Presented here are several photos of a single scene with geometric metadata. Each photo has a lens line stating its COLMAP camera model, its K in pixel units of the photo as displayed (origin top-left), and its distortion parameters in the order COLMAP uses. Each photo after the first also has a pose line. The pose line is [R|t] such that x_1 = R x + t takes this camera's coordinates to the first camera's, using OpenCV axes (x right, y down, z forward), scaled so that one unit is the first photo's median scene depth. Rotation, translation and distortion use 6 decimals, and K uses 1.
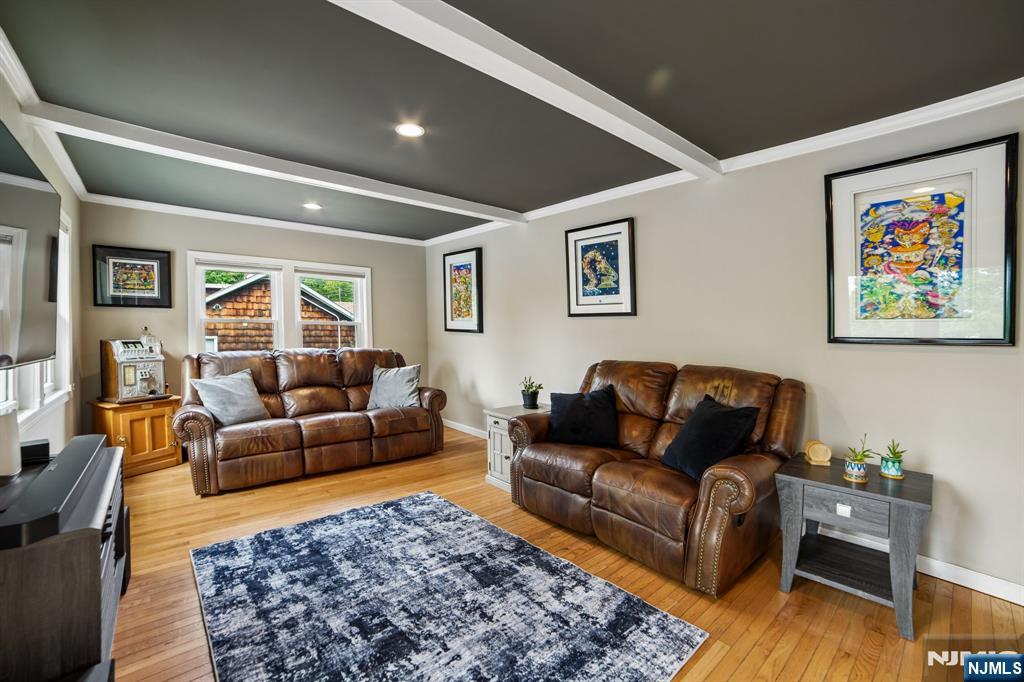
lens RADIAL K [[427.3, 0, 505.5], [0, 427.3, 335.7], [0, 0, 1]] dist [-0.082714, 0.024040]
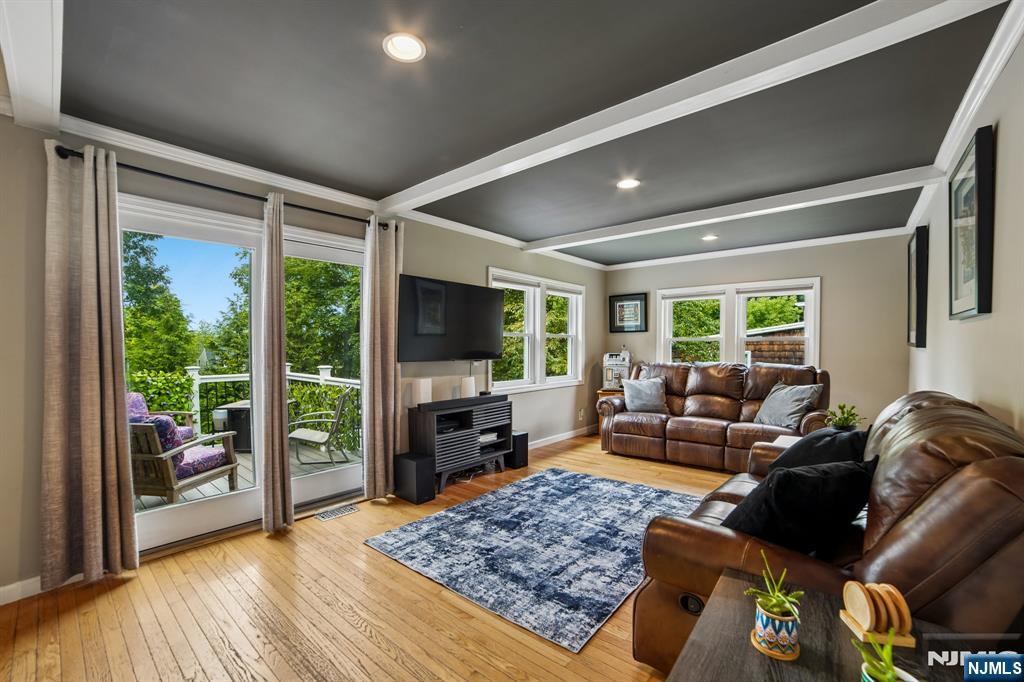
lens RADIAL K [[421.3, 0, 503.9], [0, 421.3, 357.4], [0, 0, 1]] dist [-0.081292, 0.022781]
pose [[0.146209, 0.008435, -0.989218, 0.988415], [0.000562, 0.999963, 0.008610, 0.017647], [0.989254, -0.001815, 0.146199, 0.479318]]
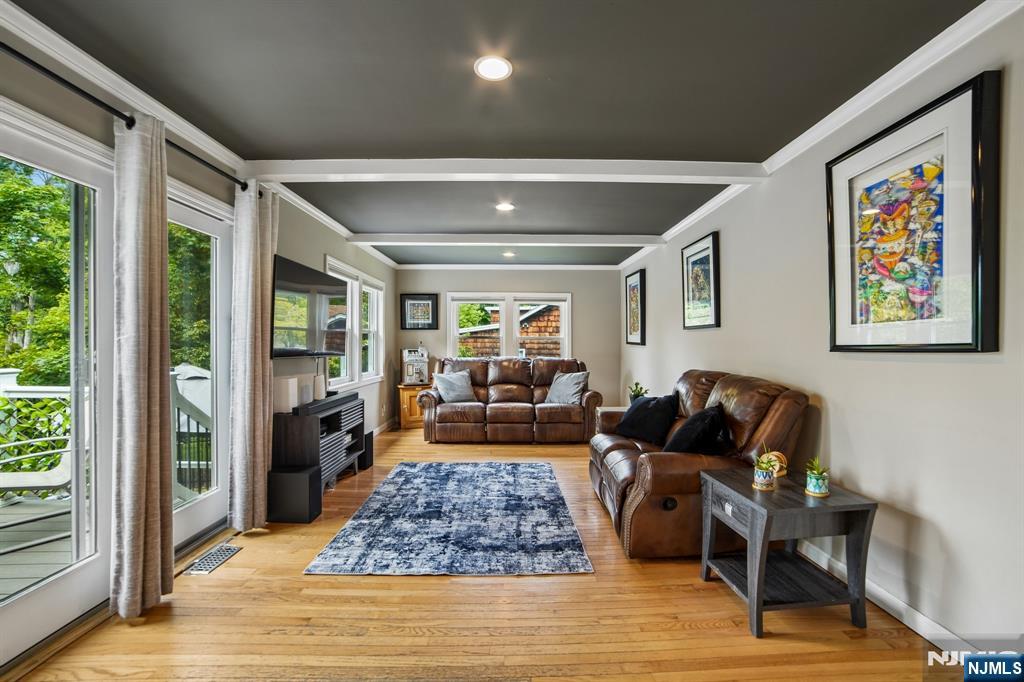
lens RADIAL K [[428.3, 0, 511.0], [0, 428.3, 351.5], [0, 0, 1]] dist [-0.082608, 0.039979]
pose [[0.760913, 0.004346, -0.648840, 0.811646], [-0.001423, 0.999986, 0.005030, 0.013997], [0.648853, -0.002904, 0.760909, -0.134330]]
